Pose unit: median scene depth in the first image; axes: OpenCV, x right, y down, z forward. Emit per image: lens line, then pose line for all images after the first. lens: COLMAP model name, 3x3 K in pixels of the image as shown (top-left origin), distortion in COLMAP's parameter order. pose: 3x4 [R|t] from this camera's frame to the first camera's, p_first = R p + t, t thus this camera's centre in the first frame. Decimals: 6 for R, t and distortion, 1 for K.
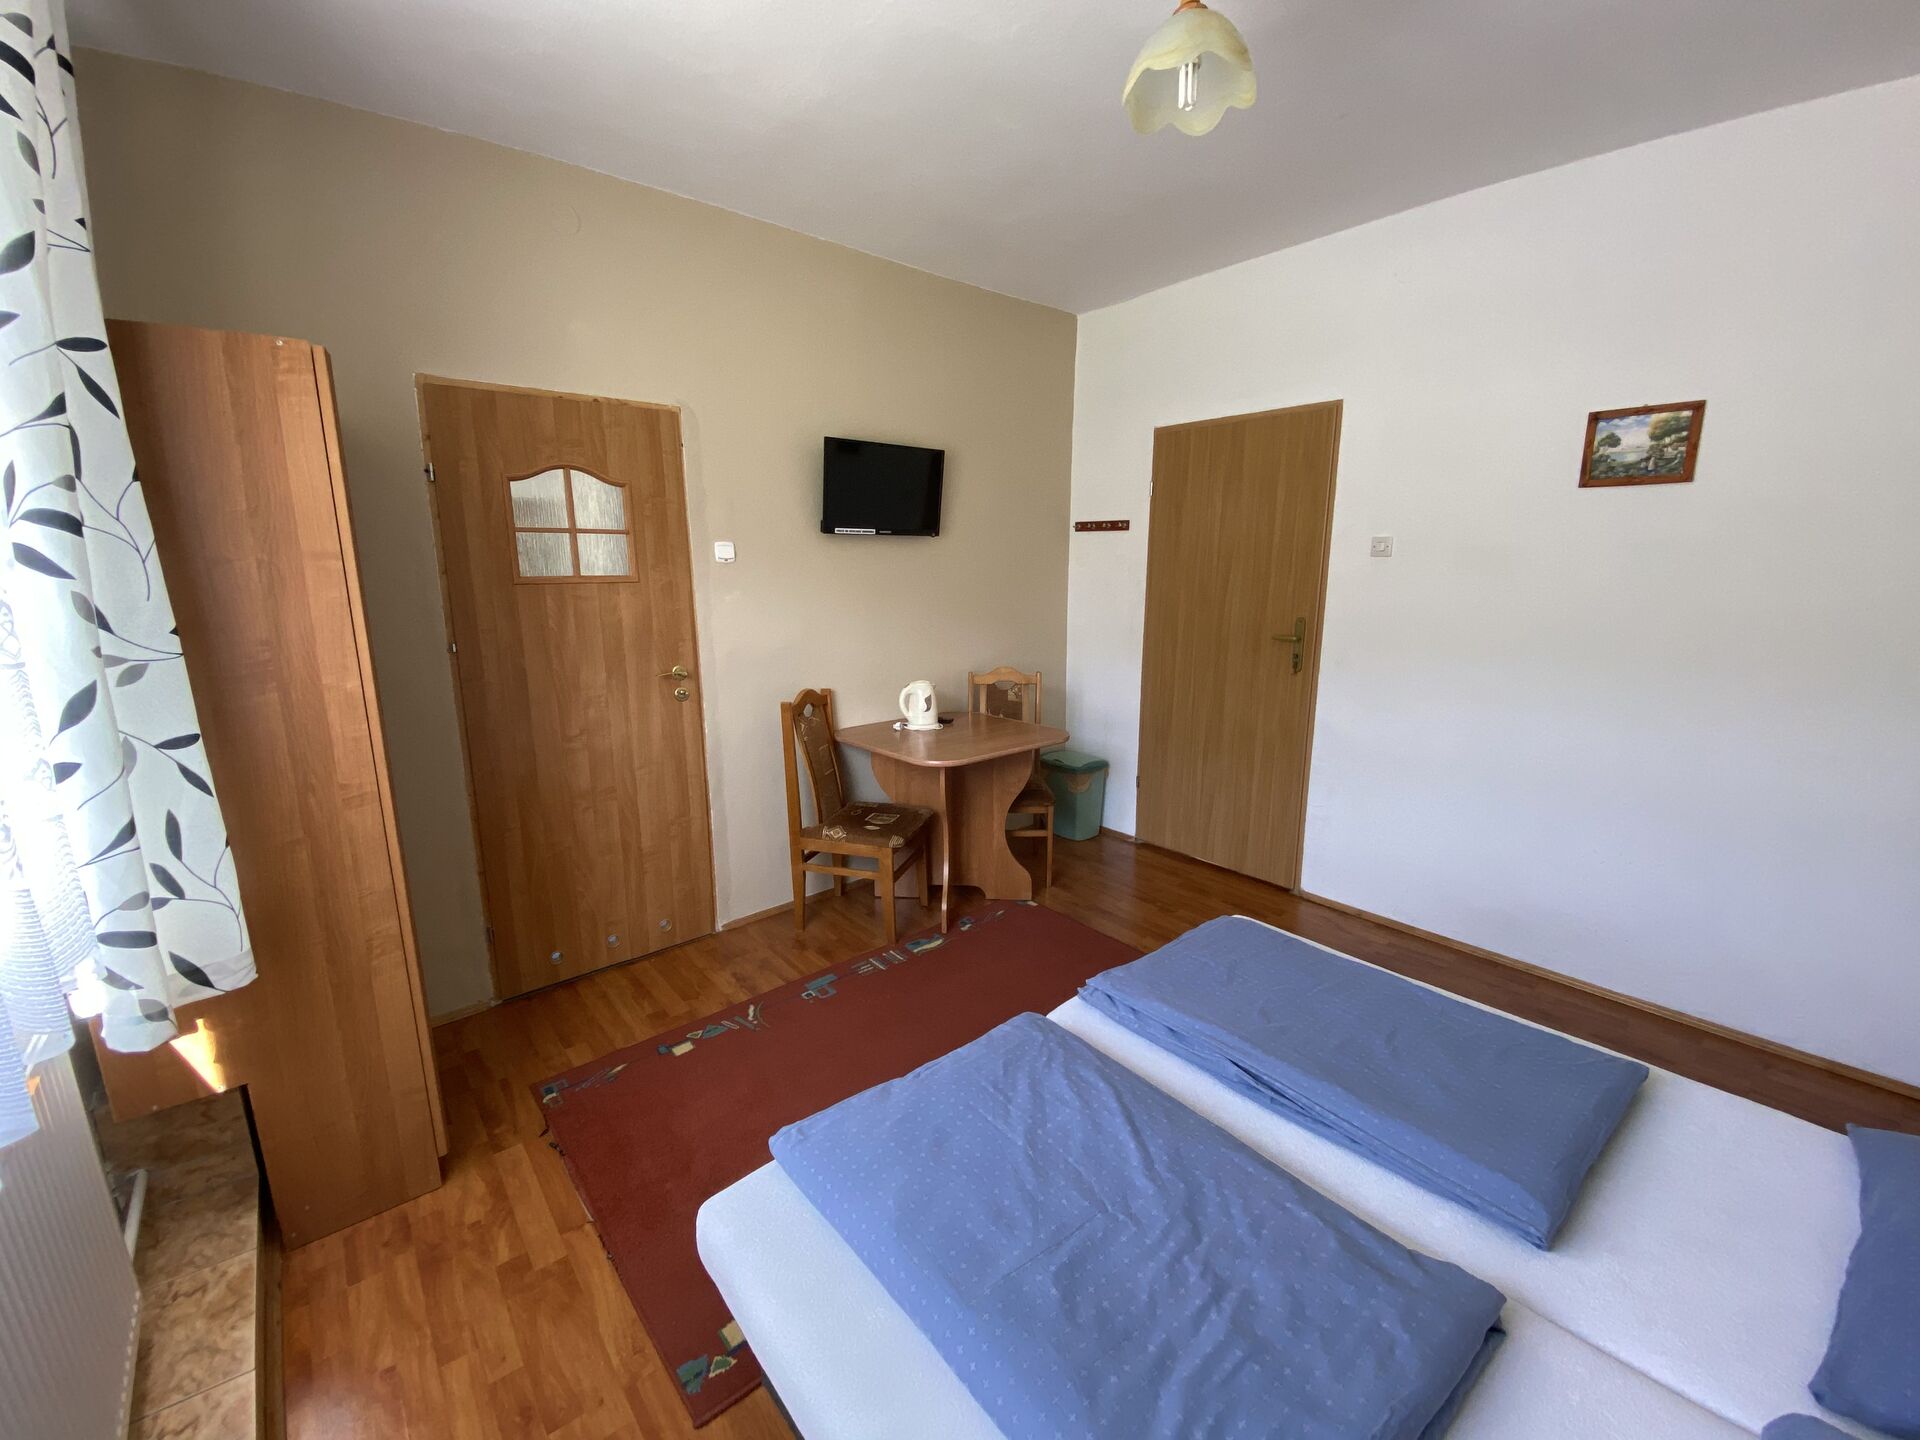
lens RADIAL K [[771.1, 0, 961.6], [0, 771.1, 714.0], [0, 0, 1]] dist [0.046371, -0.034041]
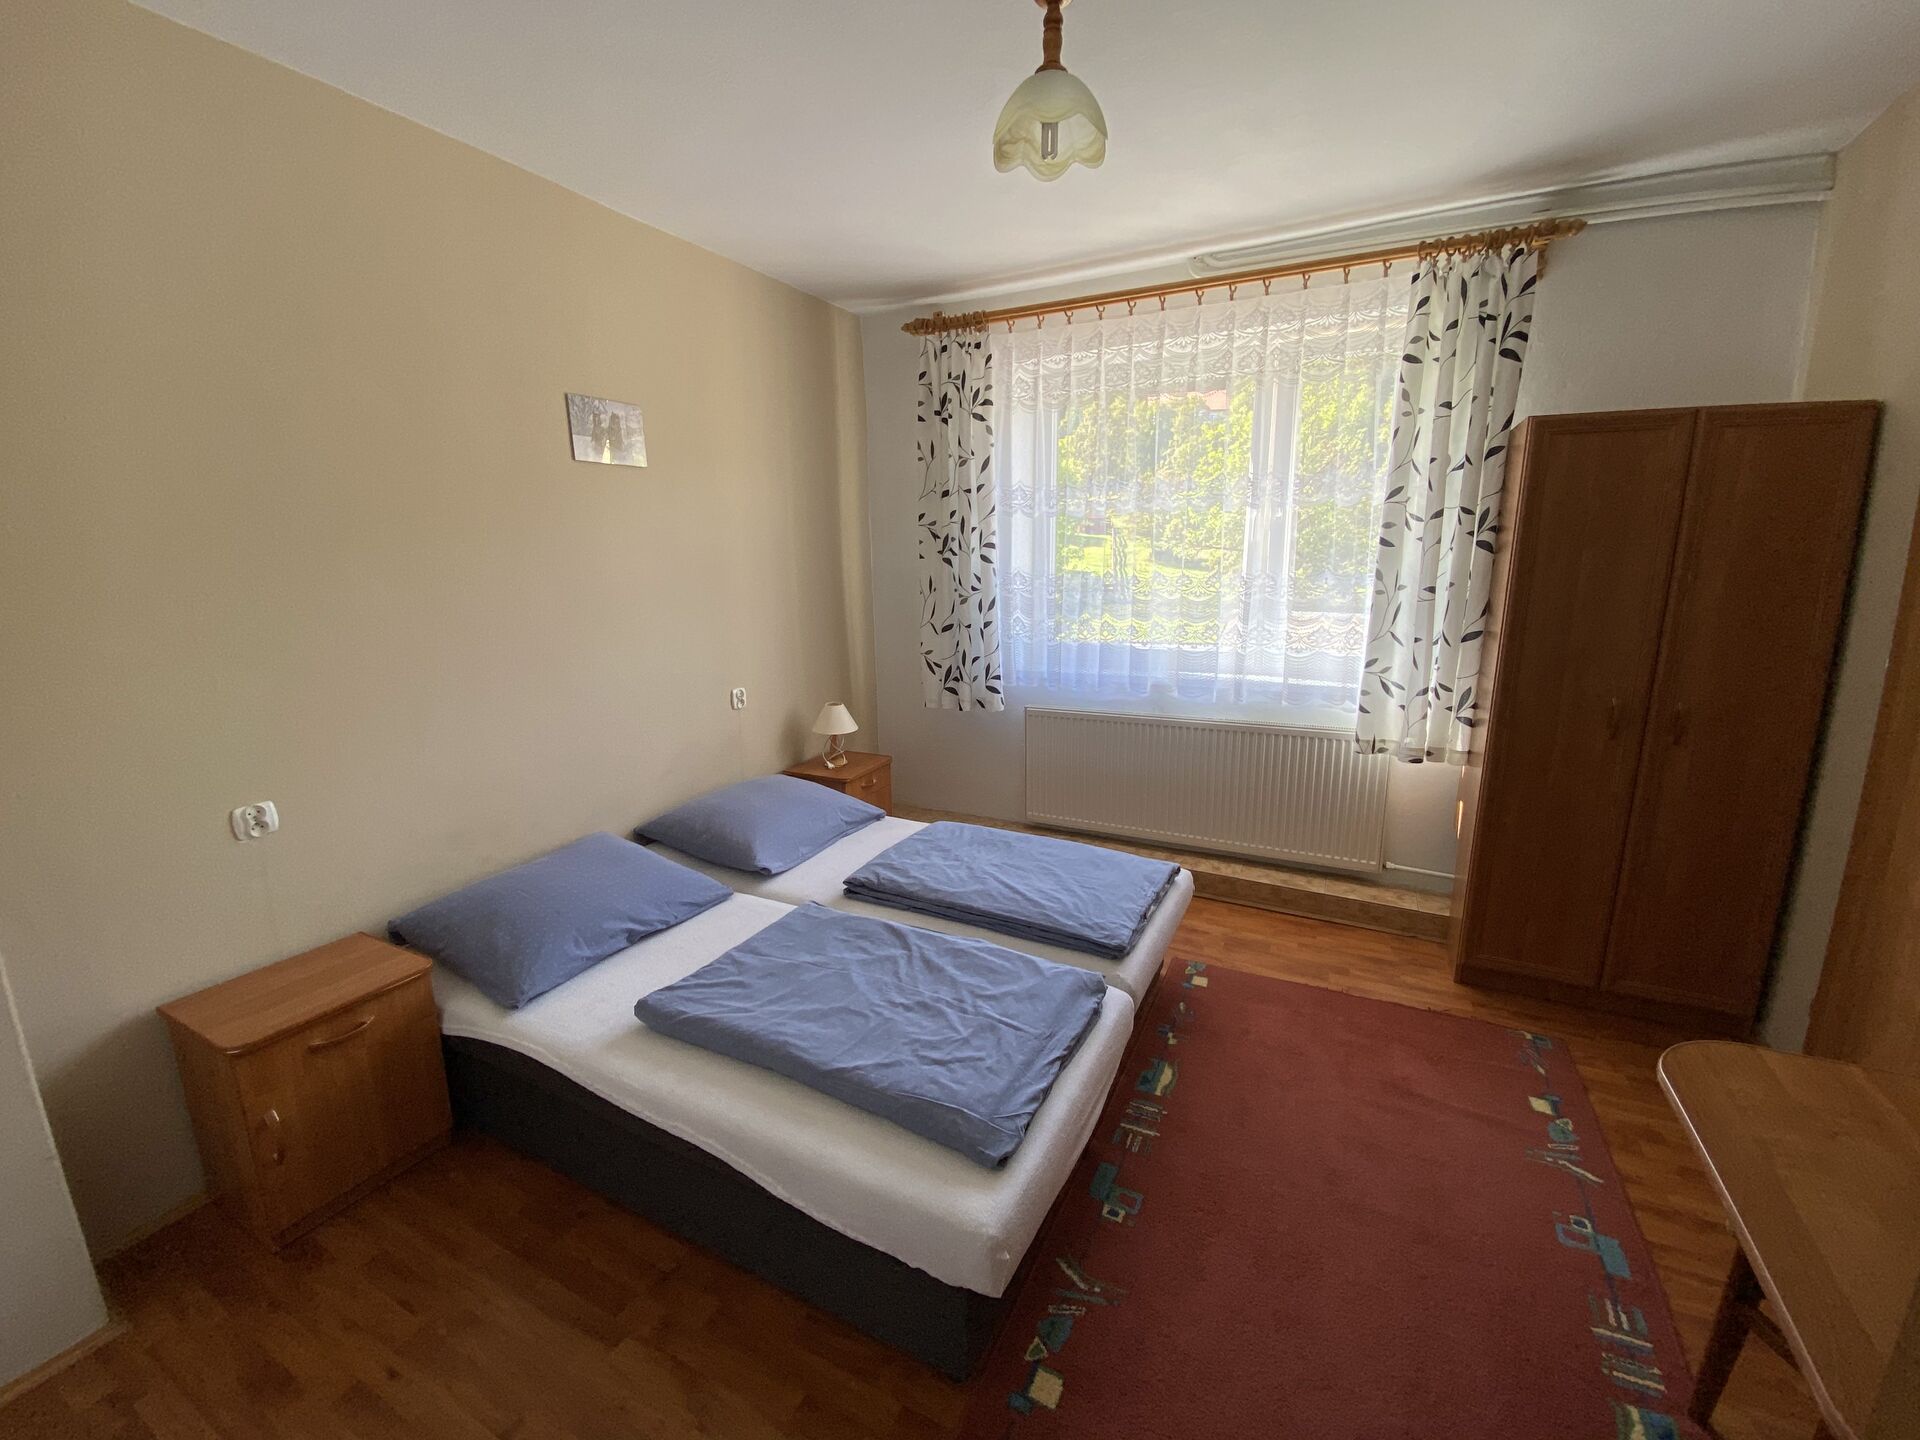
lens RADIAL K [[771.1, 0, 961.6], [0, 771.1, 714.0], [0, 0, 1]] dist [0.046371, -0.034041]
pose [[-0.923050, 0.082272, -0.375778, 0.489588], [-0.065717, 0.928776, 0.364768, -0.237617], [0.379024, 0.361394, -0.851901, 1.200784]]
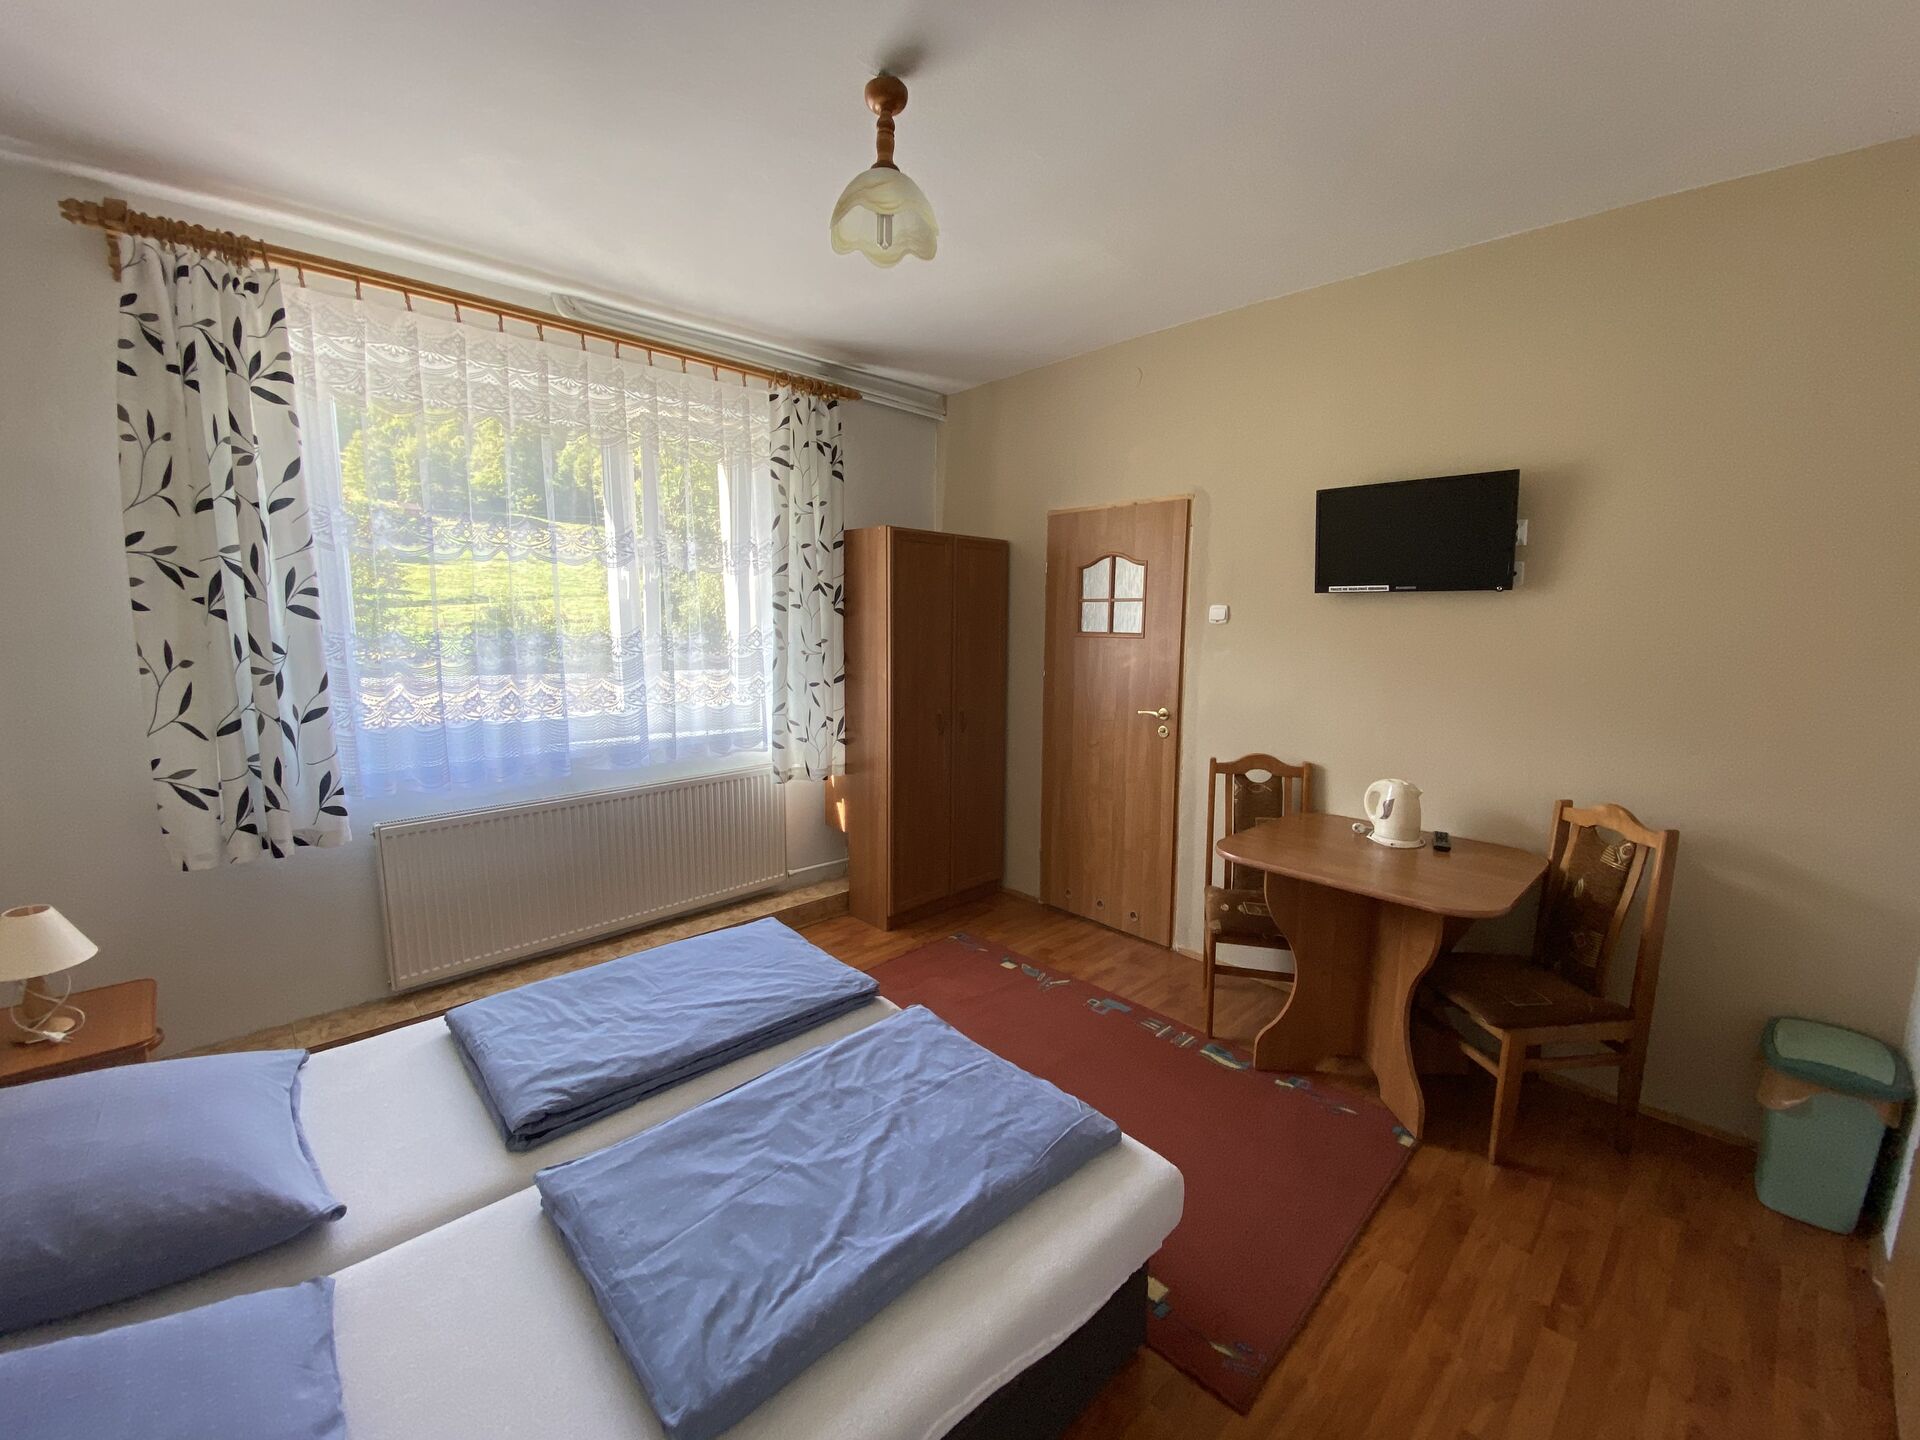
lens RADIAL K [[771.1, 0, 961.6], [0, 771.1, 714.0], [0, 0, 1]] dist [0.046371, -0.034041]
pose [[0.058289, 0.129742, -0.989833, 0.853237], [-0.199317, 0.973068, 0.115807, -0.138496], [0.978200, 0.190540, 0.082579, 0.637664]]
